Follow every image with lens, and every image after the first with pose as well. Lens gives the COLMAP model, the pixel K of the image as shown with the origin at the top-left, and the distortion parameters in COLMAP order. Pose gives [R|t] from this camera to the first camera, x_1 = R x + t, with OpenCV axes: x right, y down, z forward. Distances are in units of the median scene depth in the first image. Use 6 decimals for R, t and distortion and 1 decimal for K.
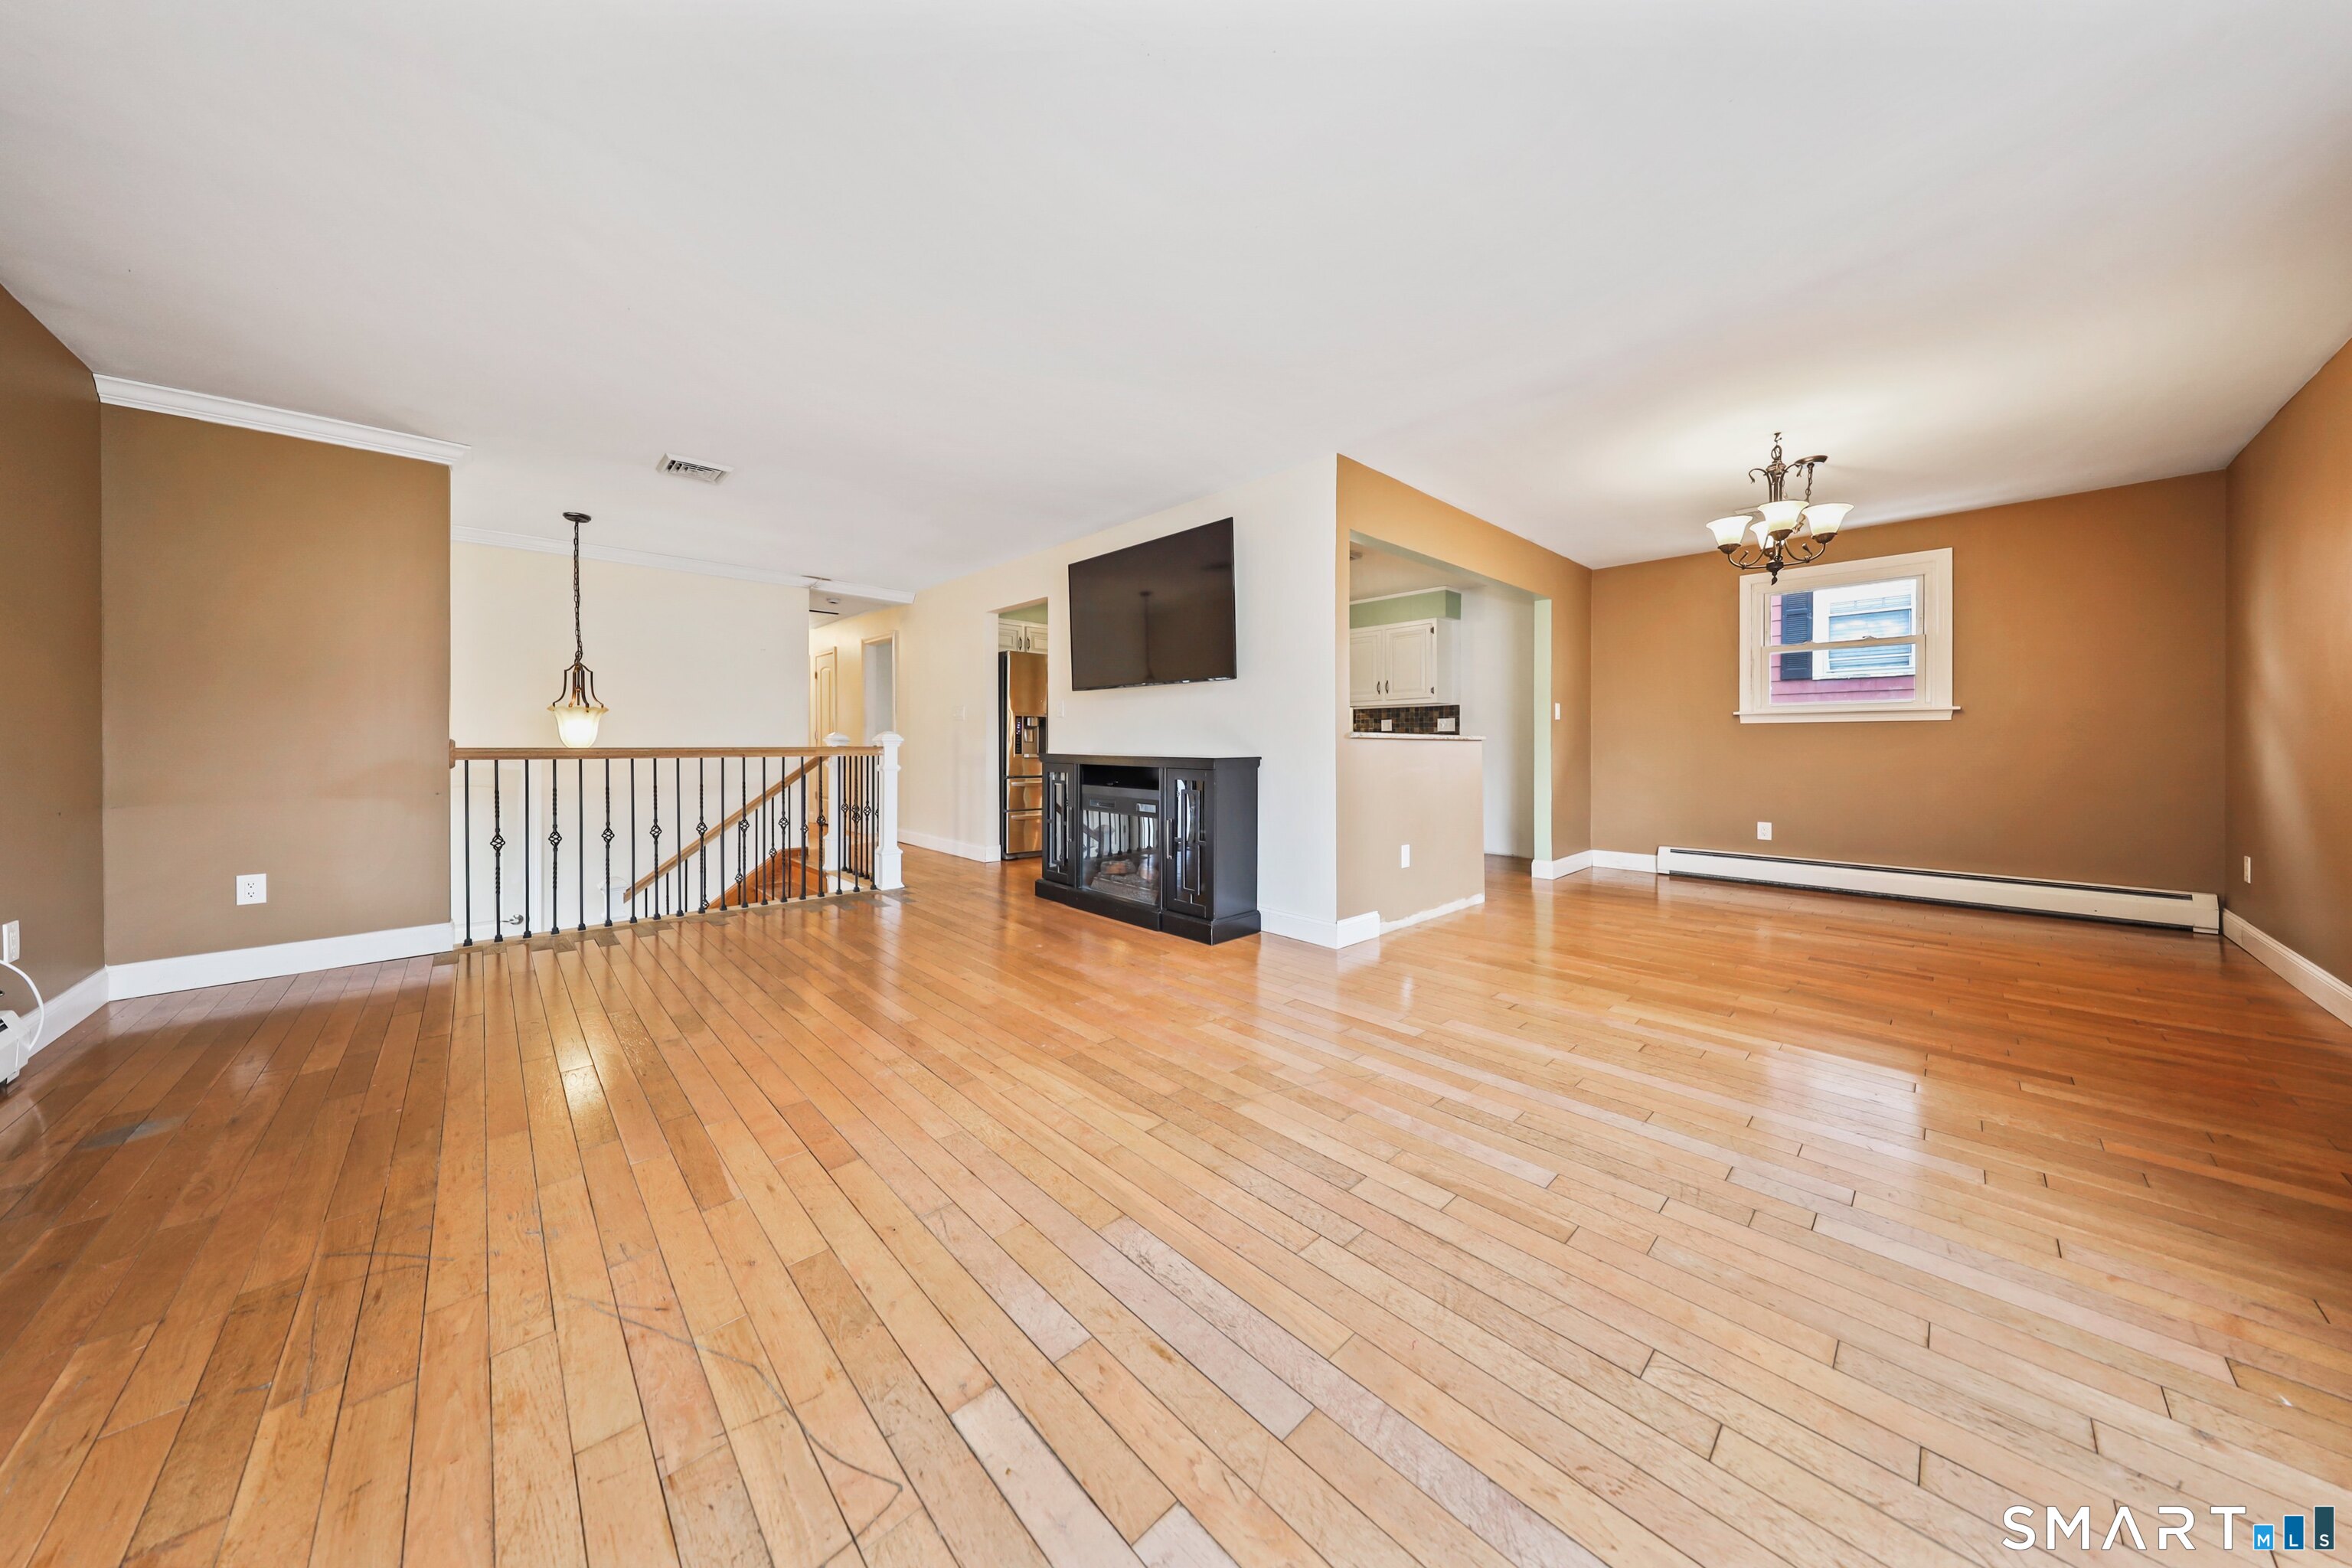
lens RADIAL K [[732.3, 0, 1166.6], [0, 732.3, 750.5], [0, 0, 1]] dist [0.000436, -0.000050]
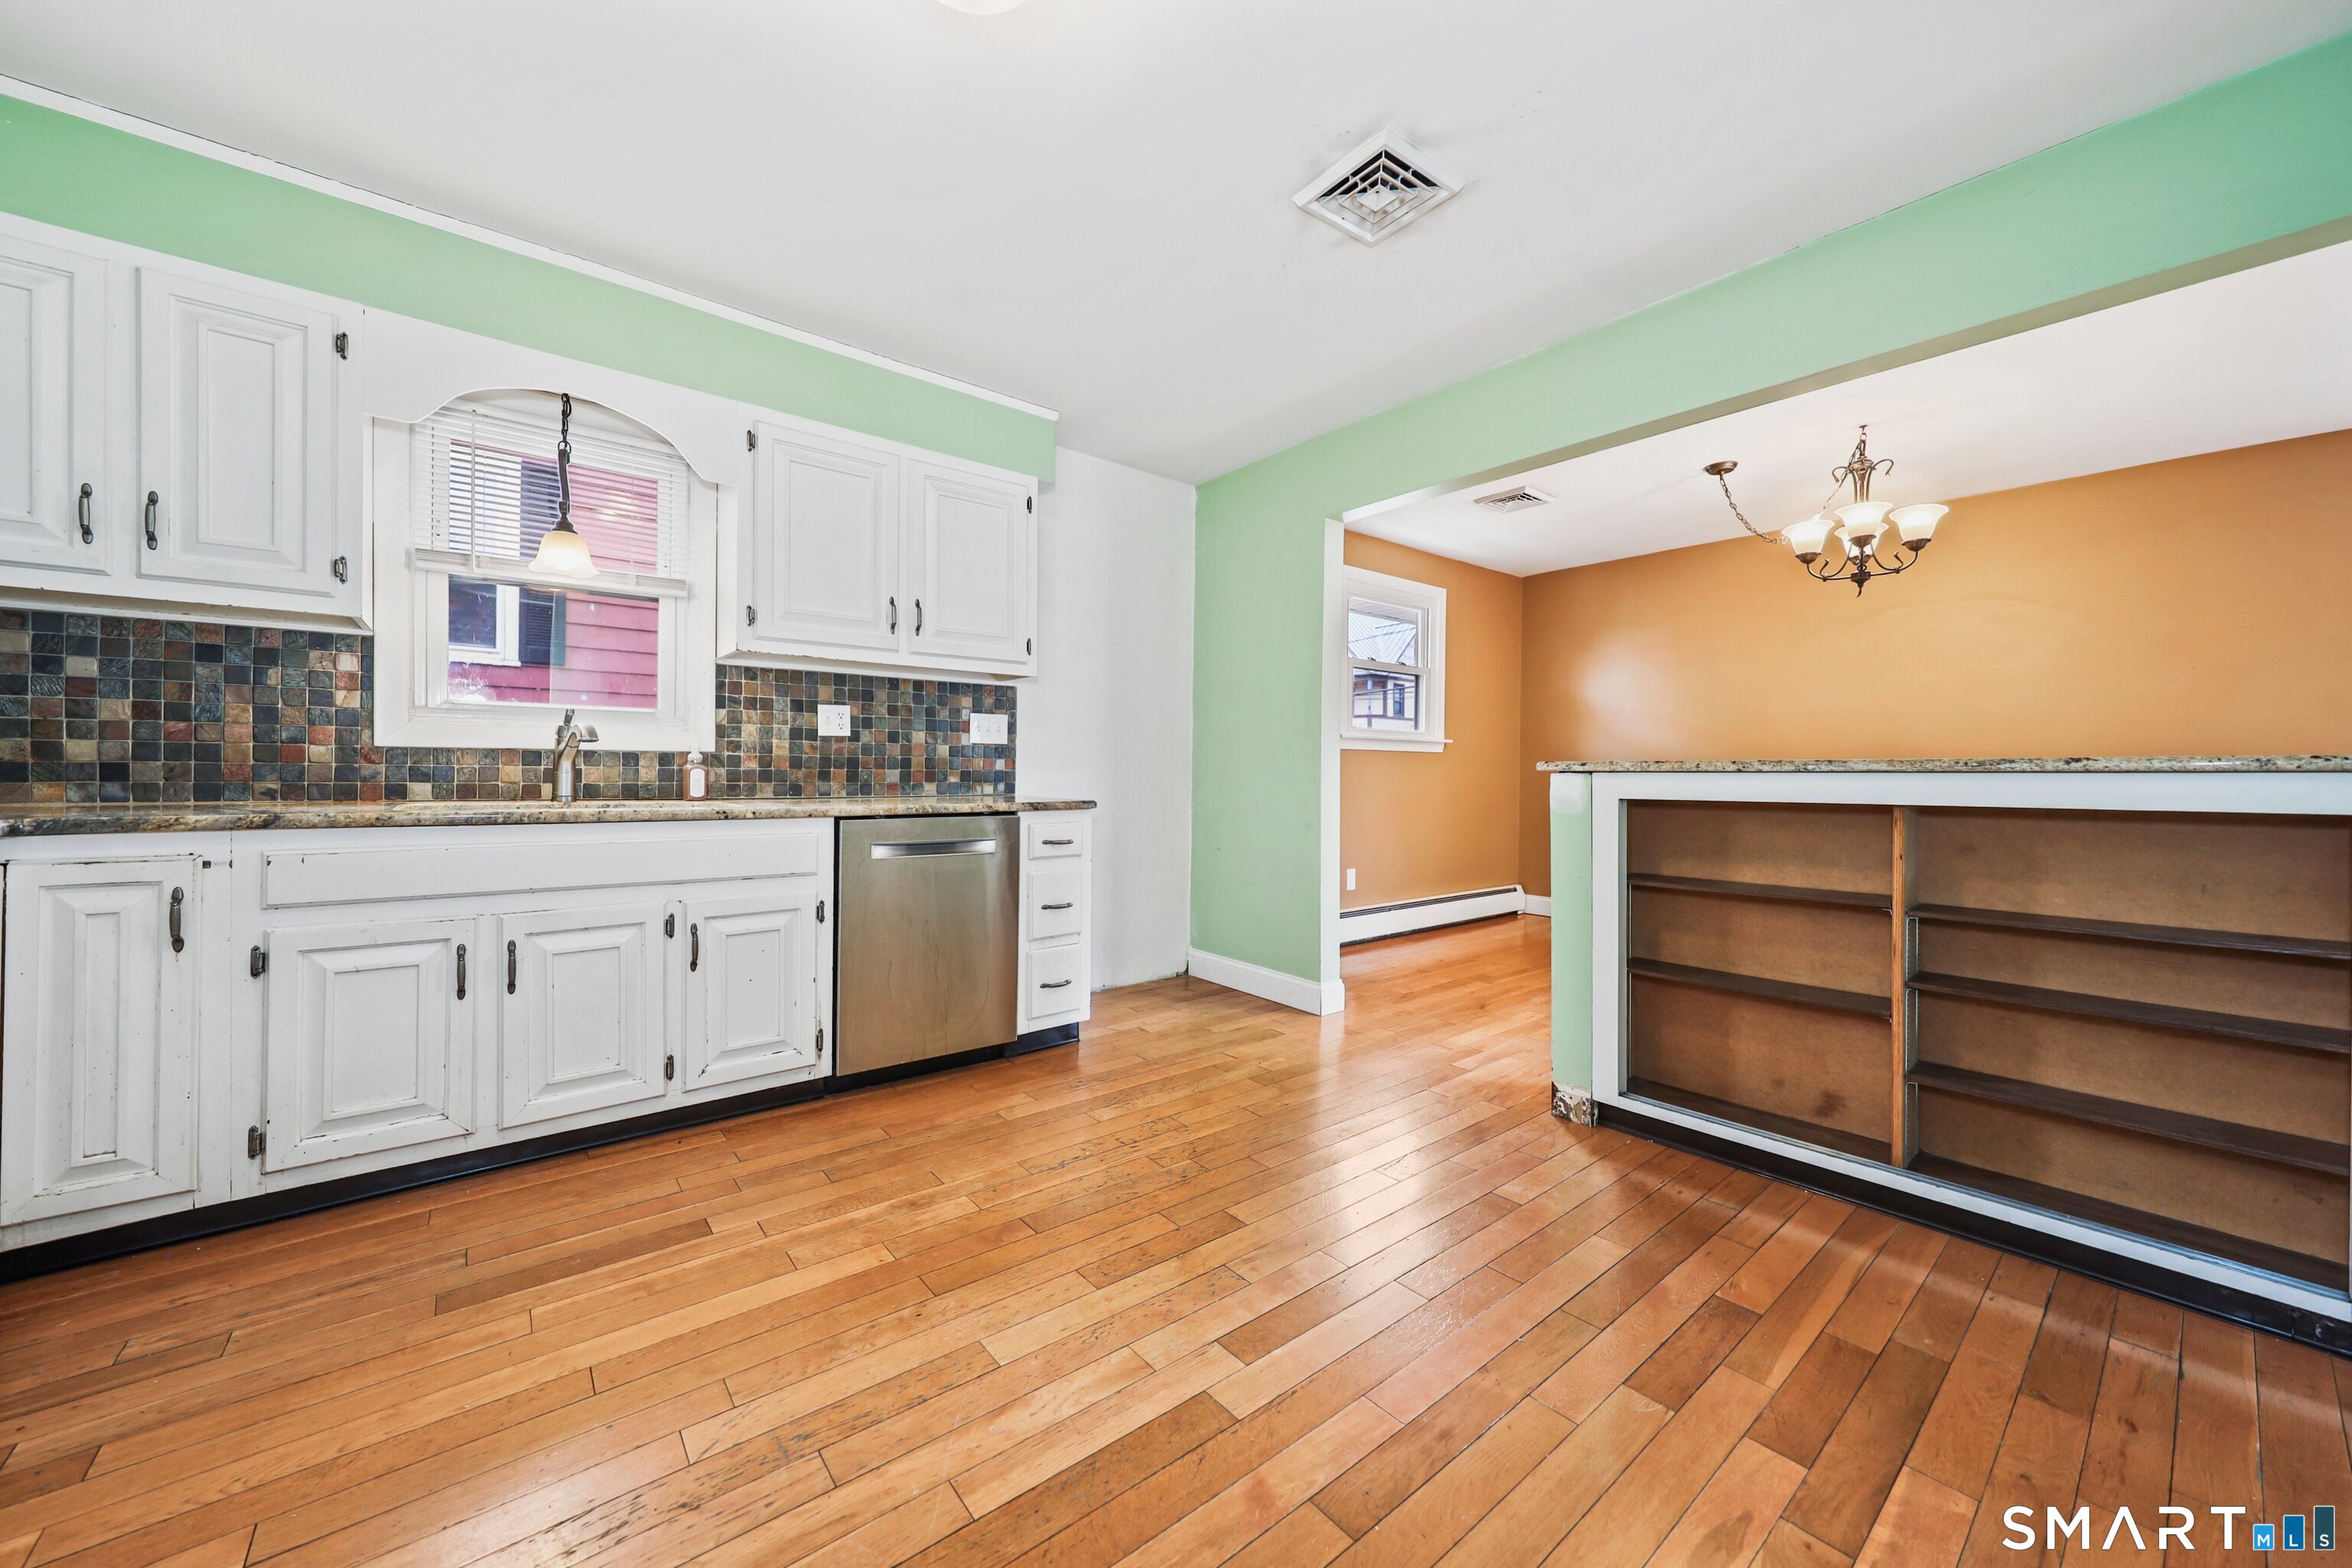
lens RADIAL K [[851.8, 0, 1169.6], [0, 851.8, 771.7], [0, 0, 1]] dist [0.003763, -0.000111]
pose [[0.068436, -0.000509, 0.997655, -0.165751], [0.000193, 1.000000, 0.000496, -0.013149], [-0.997655, 0.000159, 0.068436, 1.193910]]
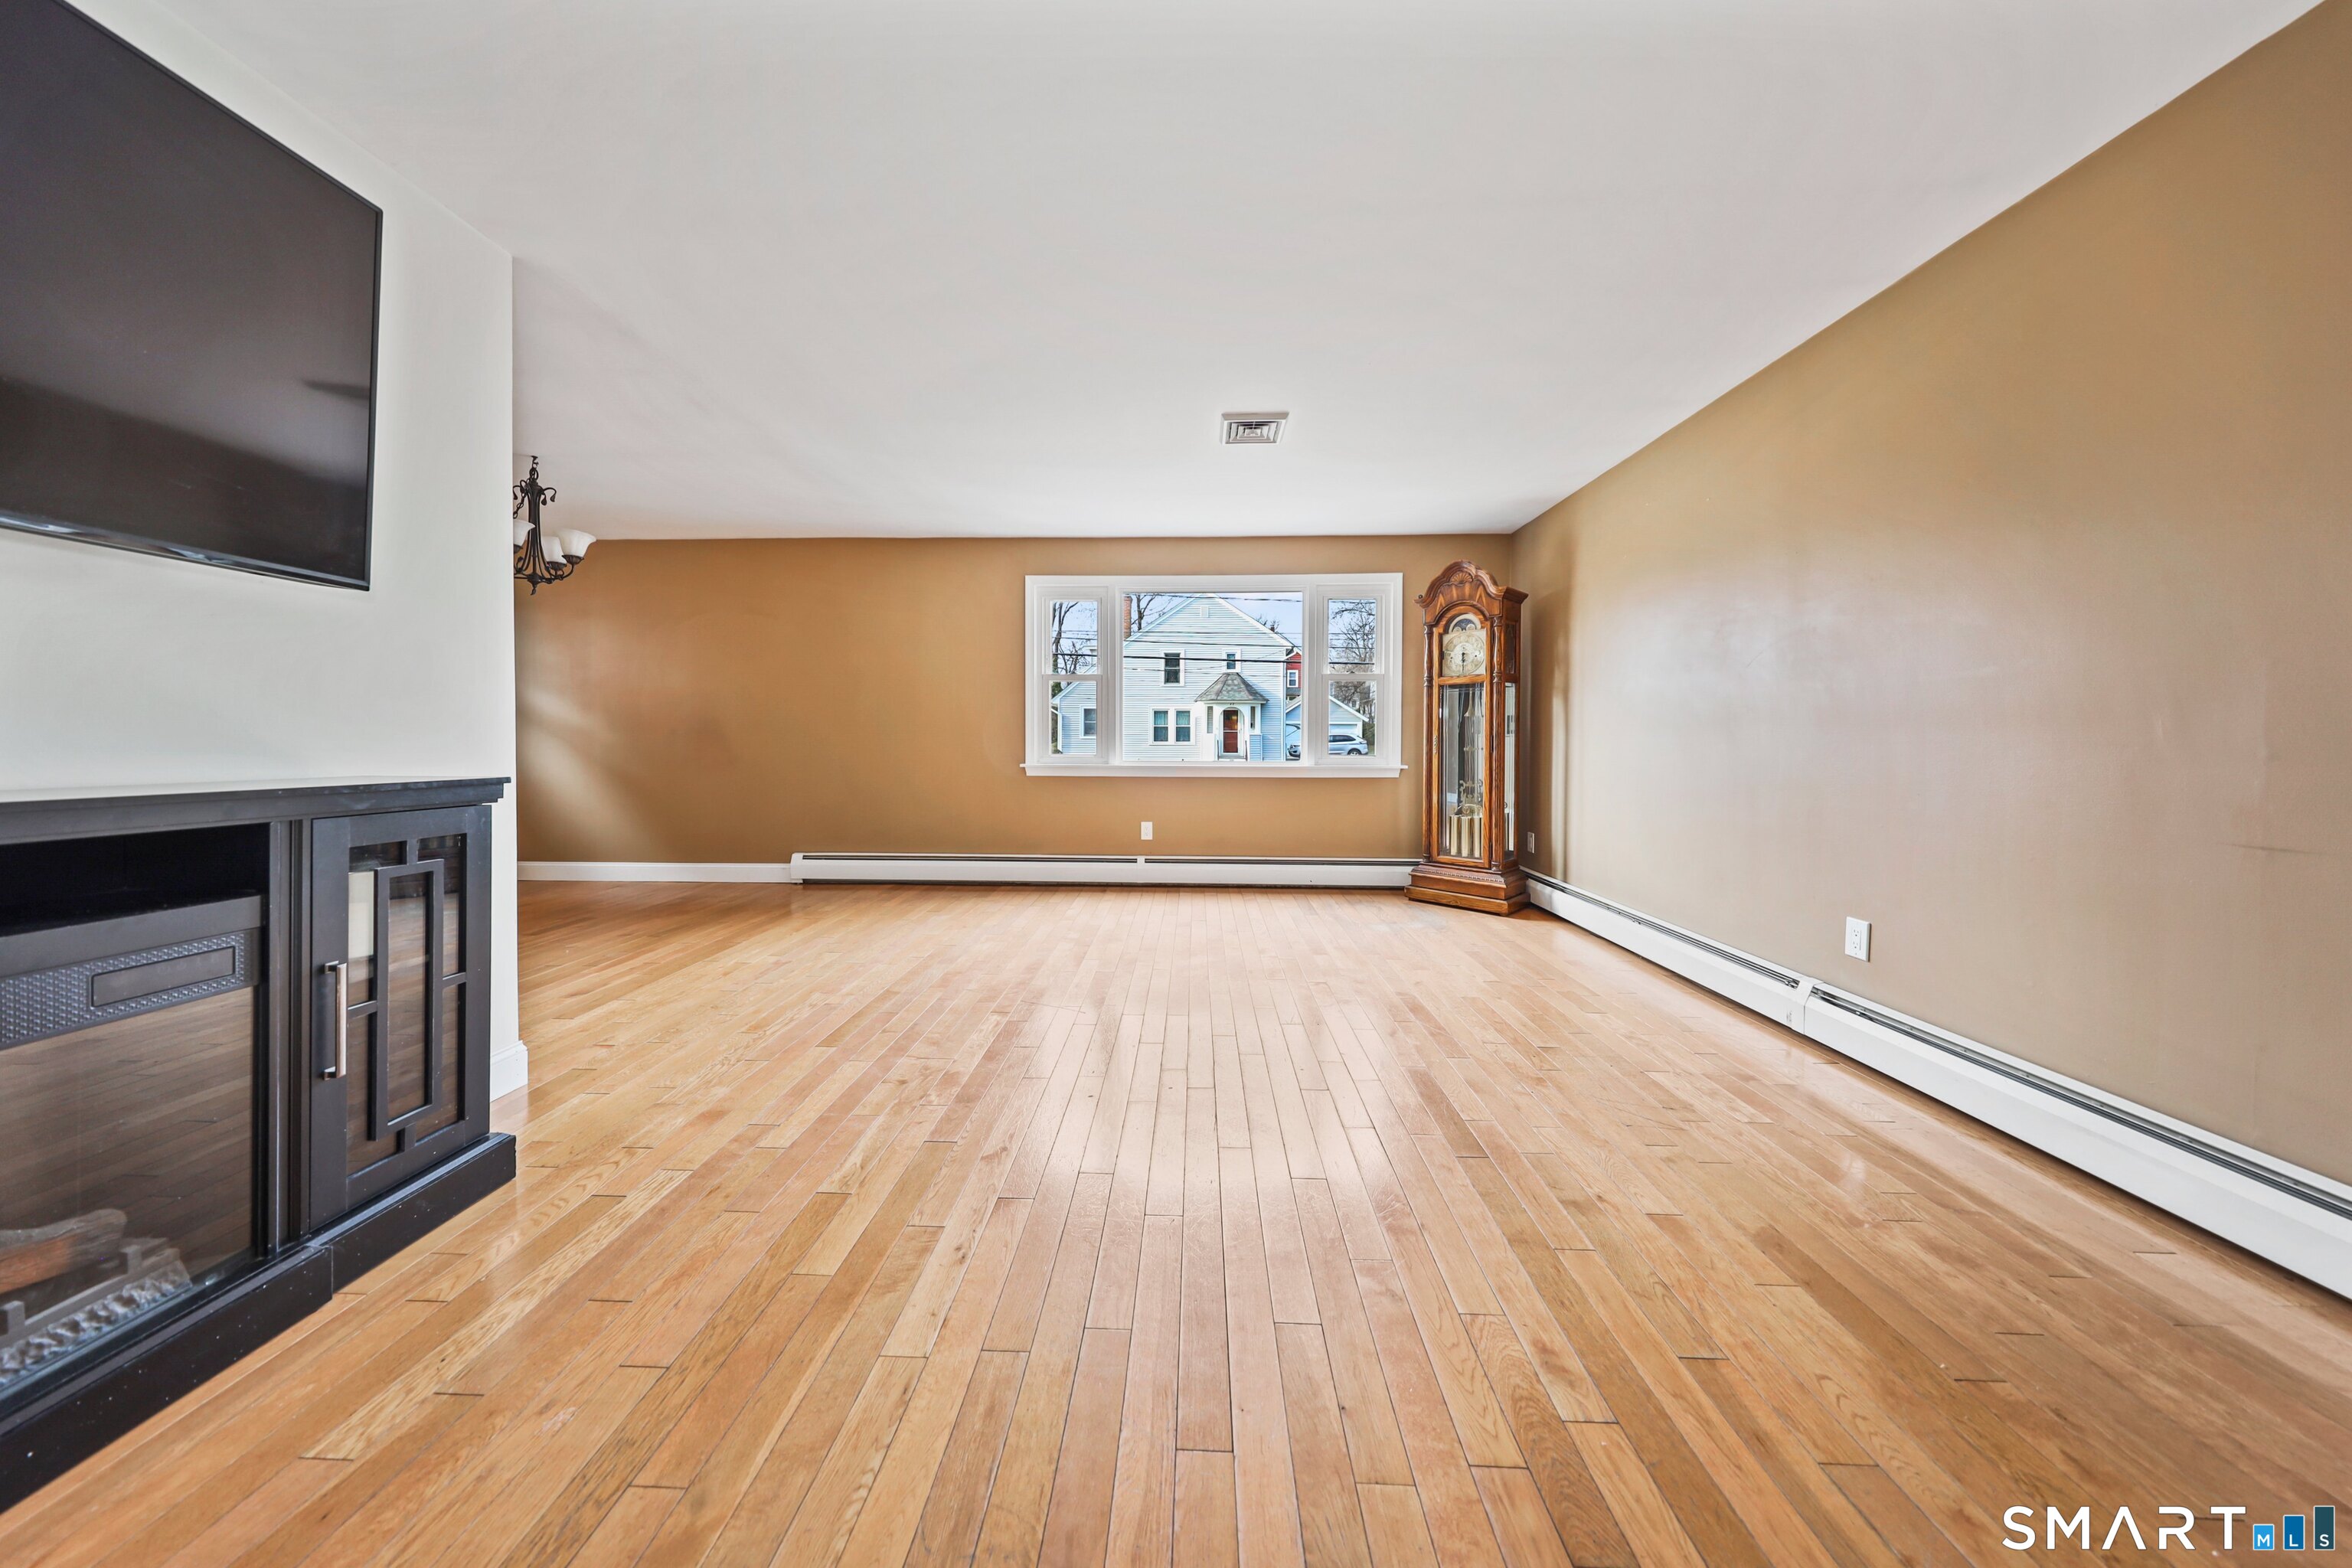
lens RADIAL K [[732.3, 0, 1166.6], [0, 732.3, 750.5], [0, 0, 1]] dist [0.000436, -0.000050]
pose [[-0.705068, -0.009980, 0.709069, -0.409530], [0.005348, 0.999798, 0.019390, -0.009457], [-0.709119, 0.017463, -0.704872, 0.750001]]
